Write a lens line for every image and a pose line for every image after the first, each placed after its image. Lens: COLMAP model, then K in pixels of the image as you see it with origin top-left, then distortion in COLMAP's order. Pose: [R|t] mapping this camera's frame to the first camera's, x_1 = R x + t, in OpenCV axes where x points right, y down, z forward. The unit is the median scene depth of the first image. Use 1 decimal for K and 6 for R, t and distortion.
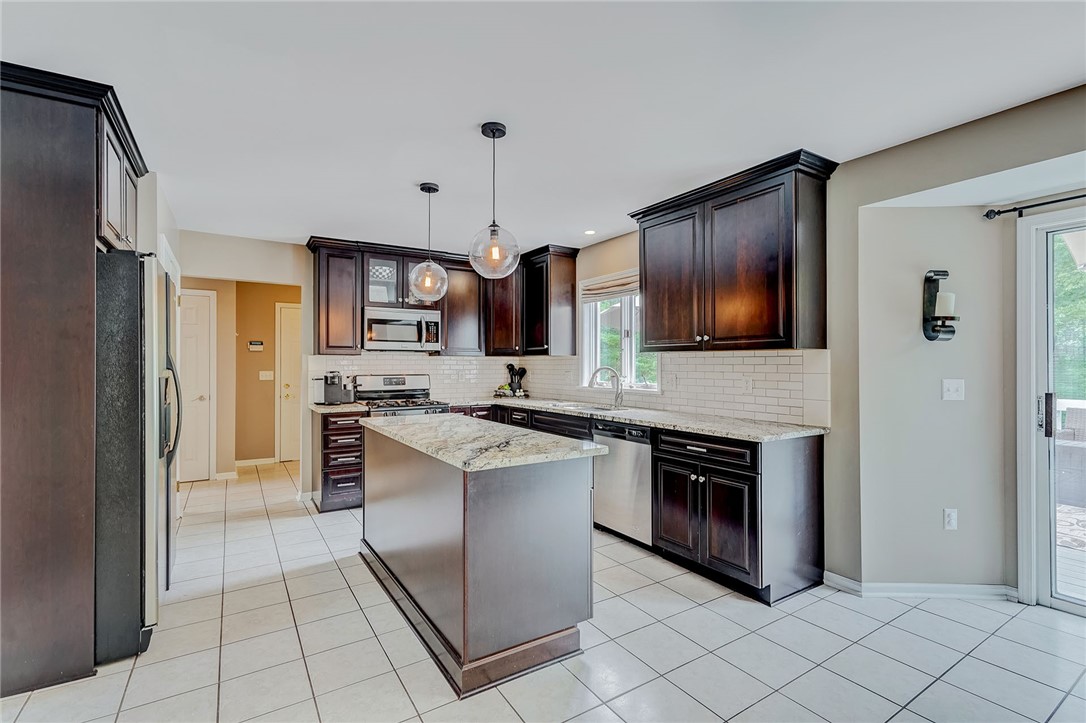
lens RADIAL K [[495.6, 0, 537.4], [0, 495.6, 363.4], [0, 0, 1]] dist [0.003346, 0.003781]
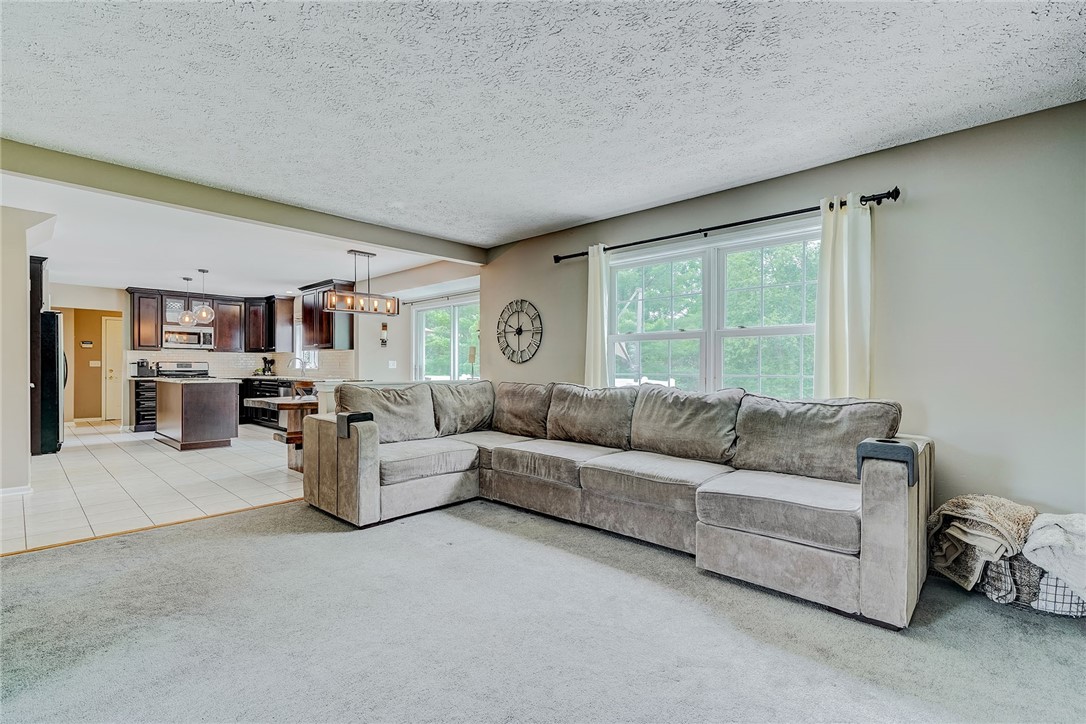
lens RADIAL K [[495.6, 0, 538.4], [0, 495.6, 368.2], [0, 0, 1]] dist [0.003346, 0.003781]
pose [[0.967851, 0.003464, 0.251502, 0.601096], [-0.004950, 0.999974, 0.005278, 0.035524], [-0.251477, -0.006353, 0.967842, -1.277486]]
